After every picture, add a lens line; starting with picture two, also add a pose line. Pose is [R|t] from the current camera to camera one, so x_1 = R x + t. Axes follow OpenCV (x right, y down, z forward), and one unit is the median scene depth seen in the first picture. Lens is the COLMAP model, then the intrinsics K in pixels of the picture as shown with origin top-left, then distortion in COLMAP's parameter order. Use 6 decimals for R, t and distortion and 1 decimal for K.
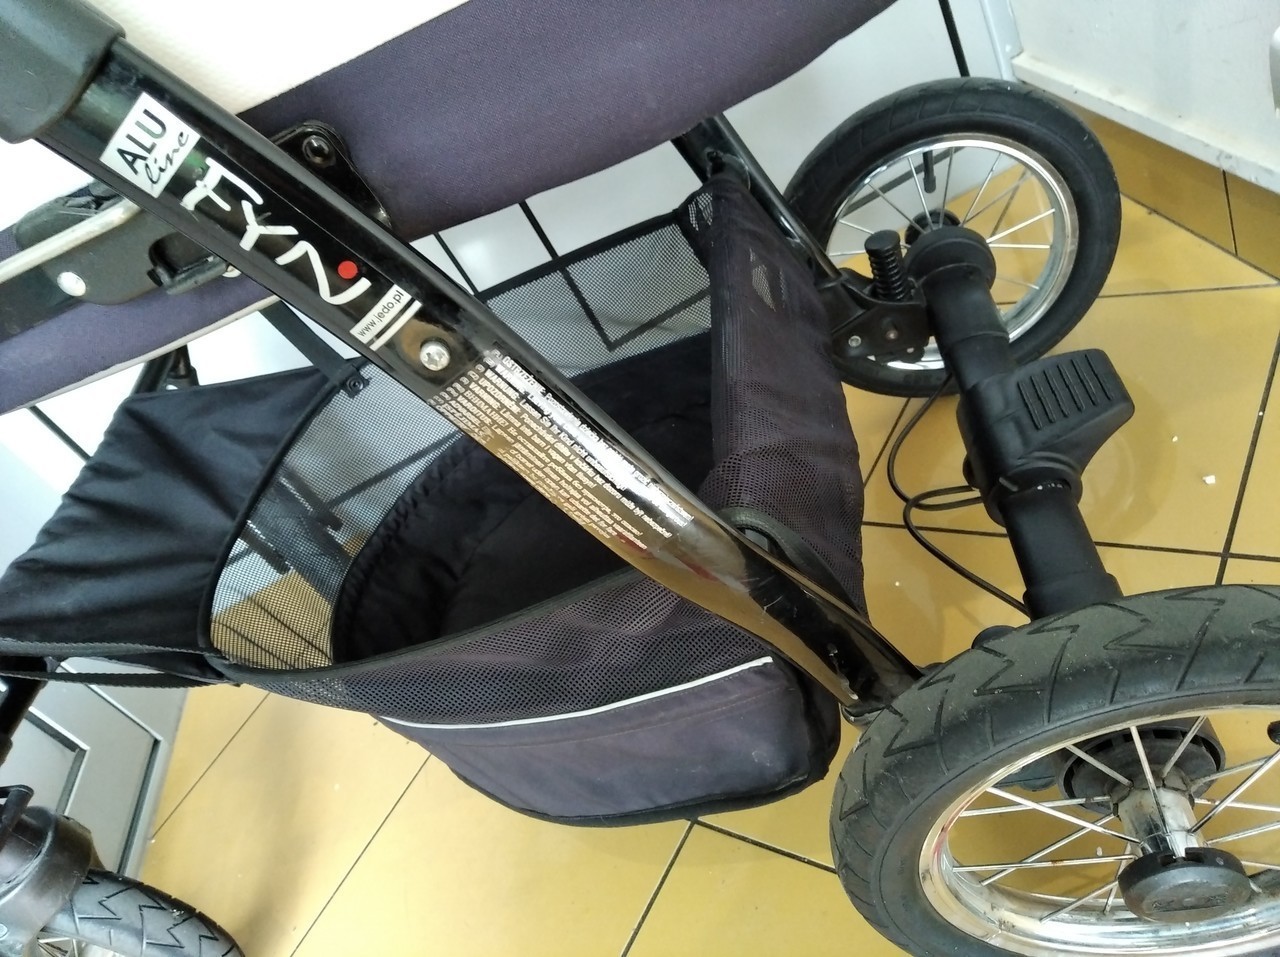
lens RADIAL K [[974.9, 0, 641.4], [0, 974.9, 479.1], [0, 0, 1]] dist [0.009766, -0.022581]
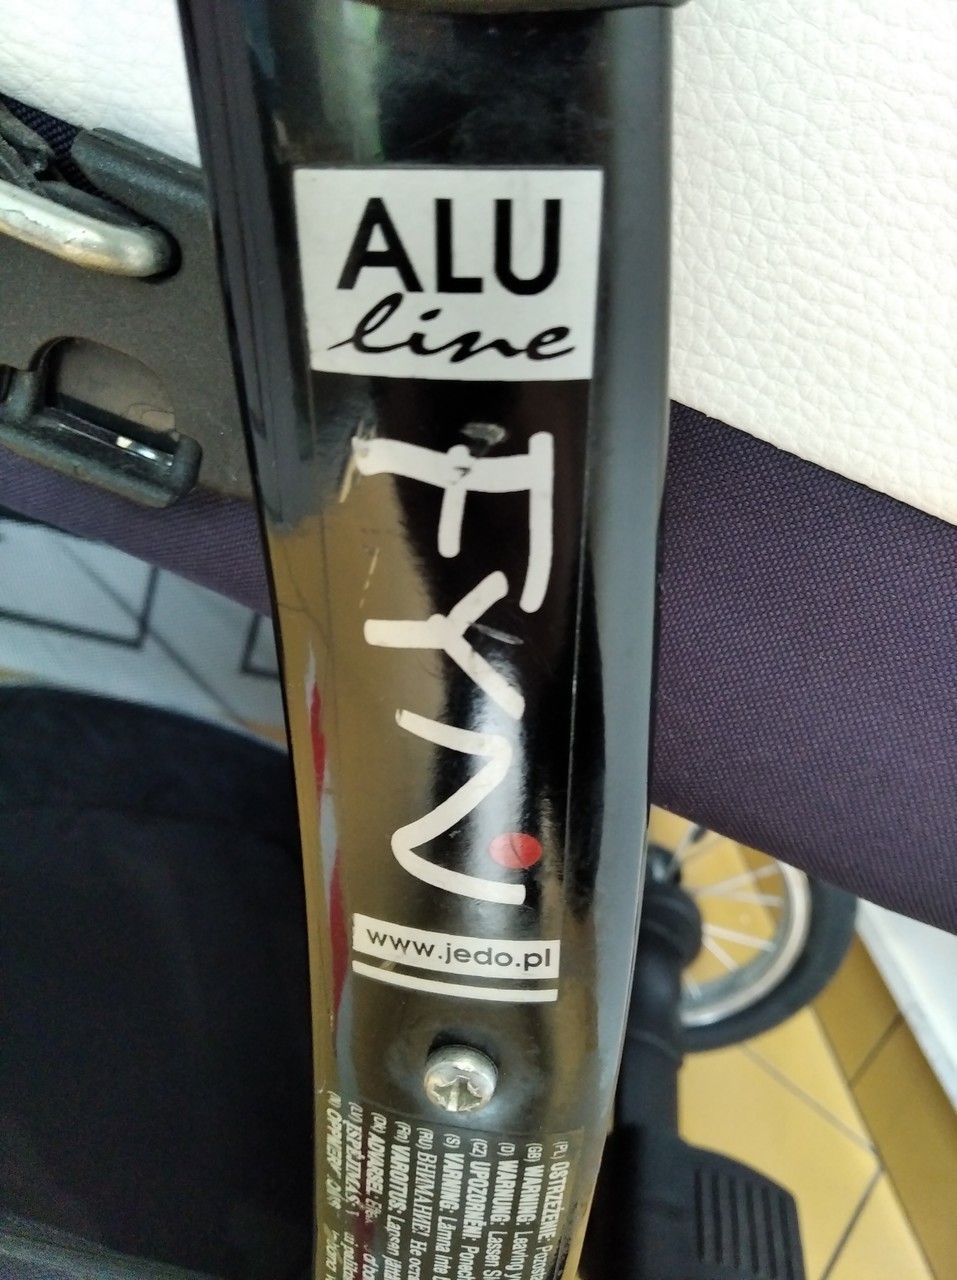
lens RADIAL K [[974.9, 0, 484.0], [0, 974.9, 641.2], [0, 0, 1]] dist [0.009766, -0.022581]
pose [[0.693328, 0.677374, 0.245889, -0.319944], [-0.616409, 0.734217, -0.284544, -0.112986], [-0.373279, 0.045714, 0.926592, 0.463823]]
